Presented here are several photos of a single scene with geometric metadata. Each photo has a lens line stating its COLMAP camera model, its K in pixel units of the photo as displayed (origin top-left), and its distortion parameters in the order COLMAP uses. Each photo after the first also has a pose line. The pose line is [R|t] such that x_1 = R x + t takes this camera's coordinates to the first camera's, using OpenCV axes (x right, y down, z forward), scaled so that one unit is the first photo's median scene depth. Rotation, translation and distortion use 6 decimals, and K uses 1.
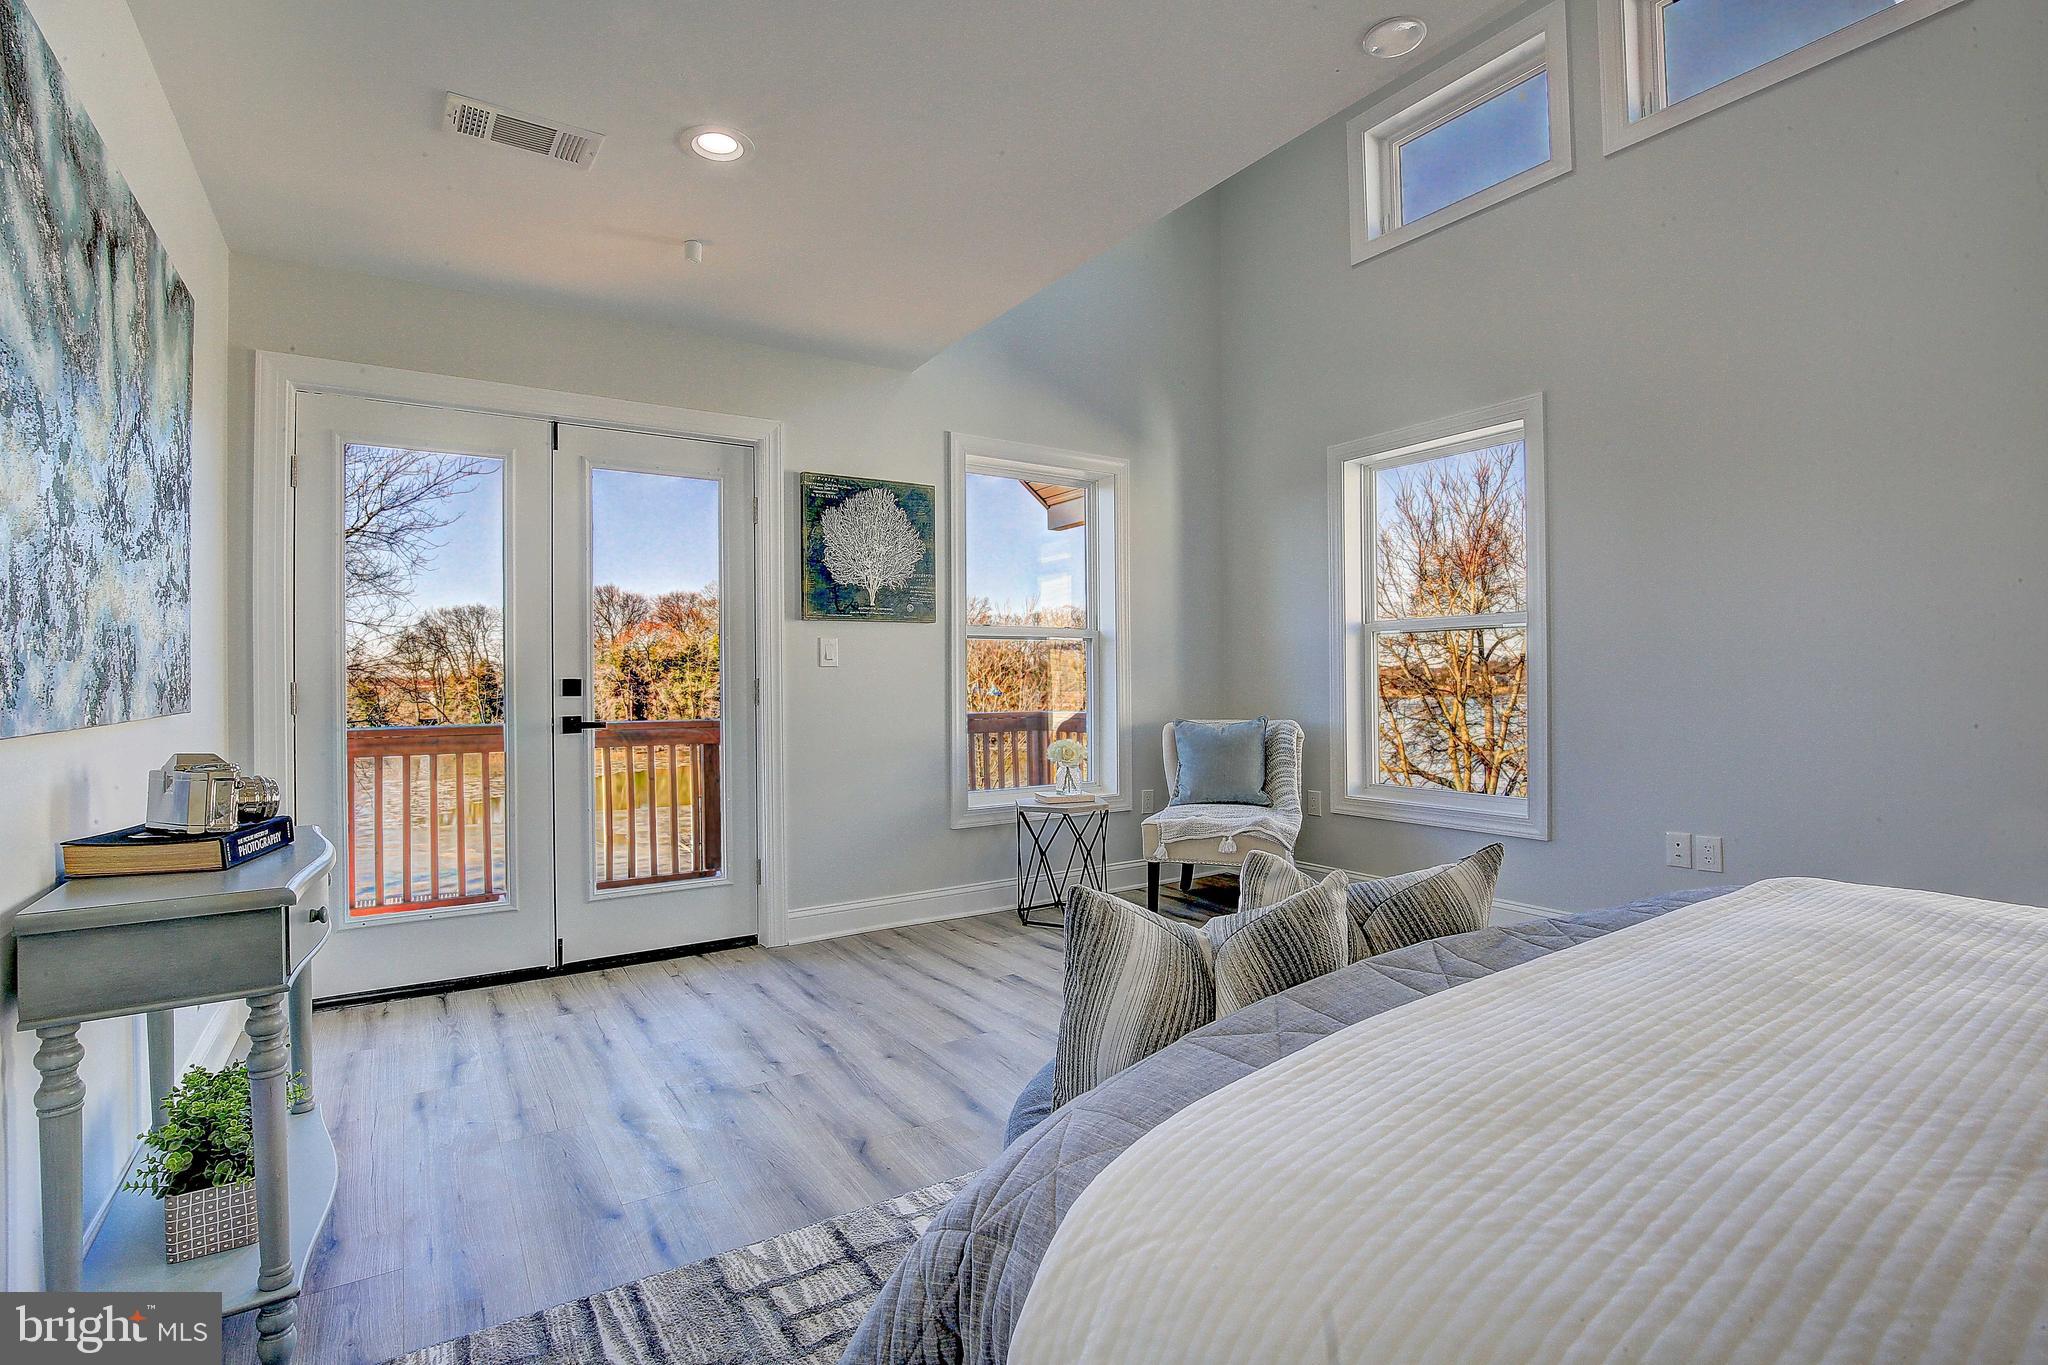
lens RADIAL K [[938.7, 0, 1019.5], [0, 938.7, 682.1], [0, 0, 1]] dist [-0.020695, -0.000018]
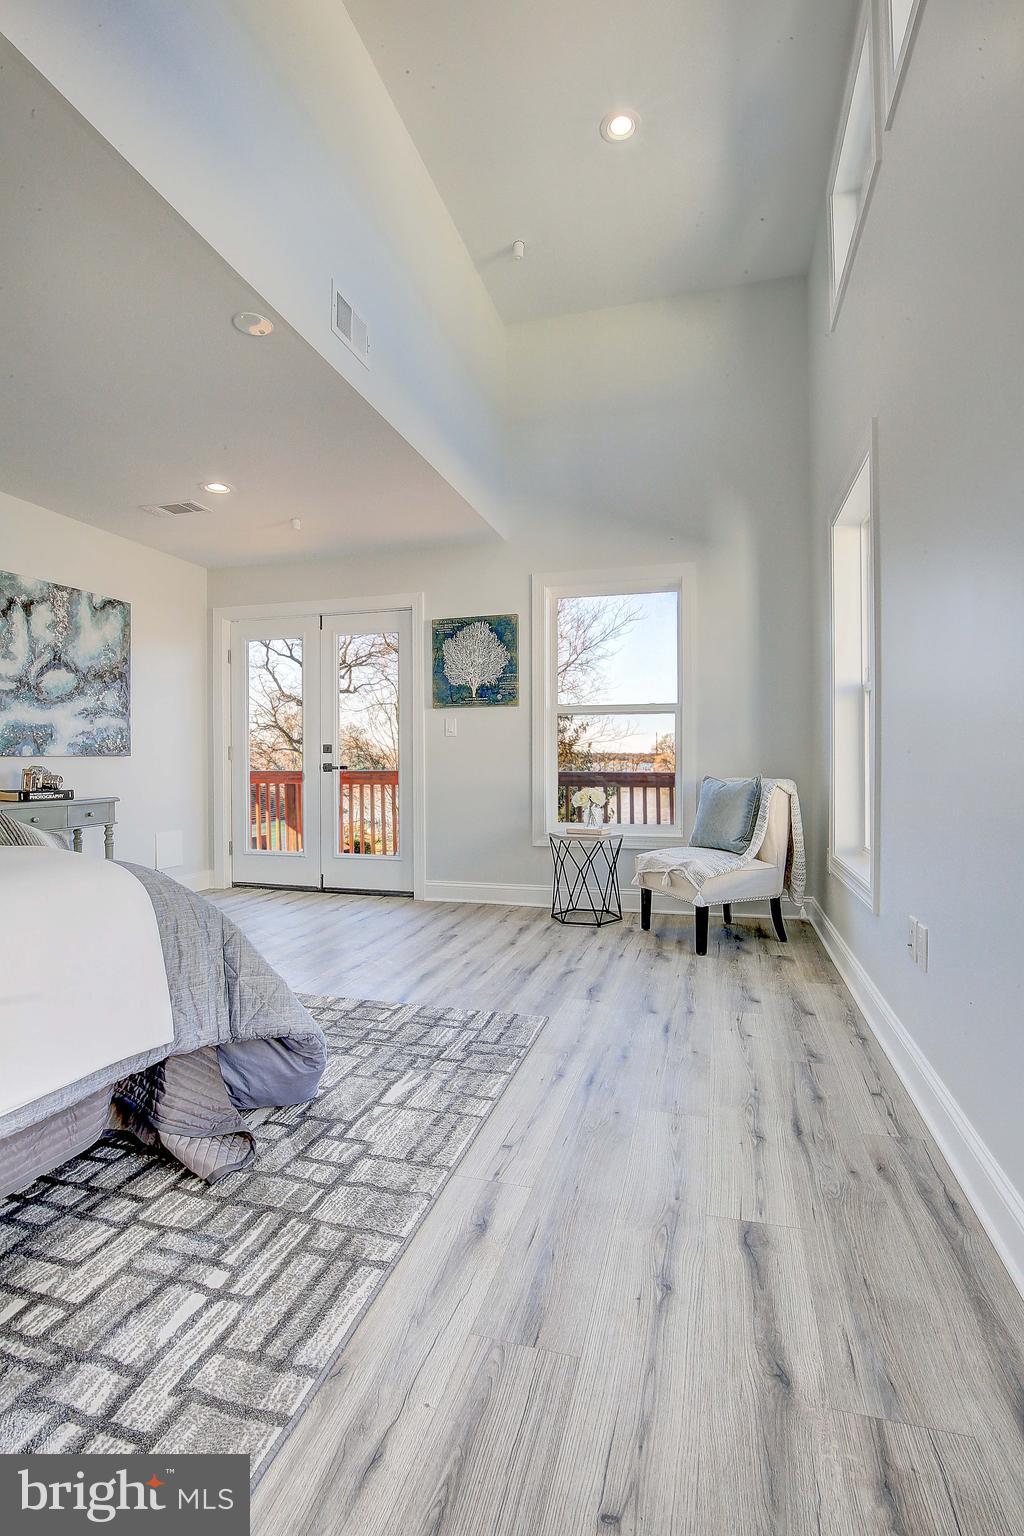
lens RADIAL K [[704.0, 0, 510.4], [0, 704.0, 759.4], [0, 0, 1]] dist [-0.020695, -0.000018]
pose [[0.651581, 0.009396, -0.758521, 0.780013], [-0.007060, 0.999955, 0.006321, 0.014542], [0.758546, 0.001237, 0.651618, 0.279623]]
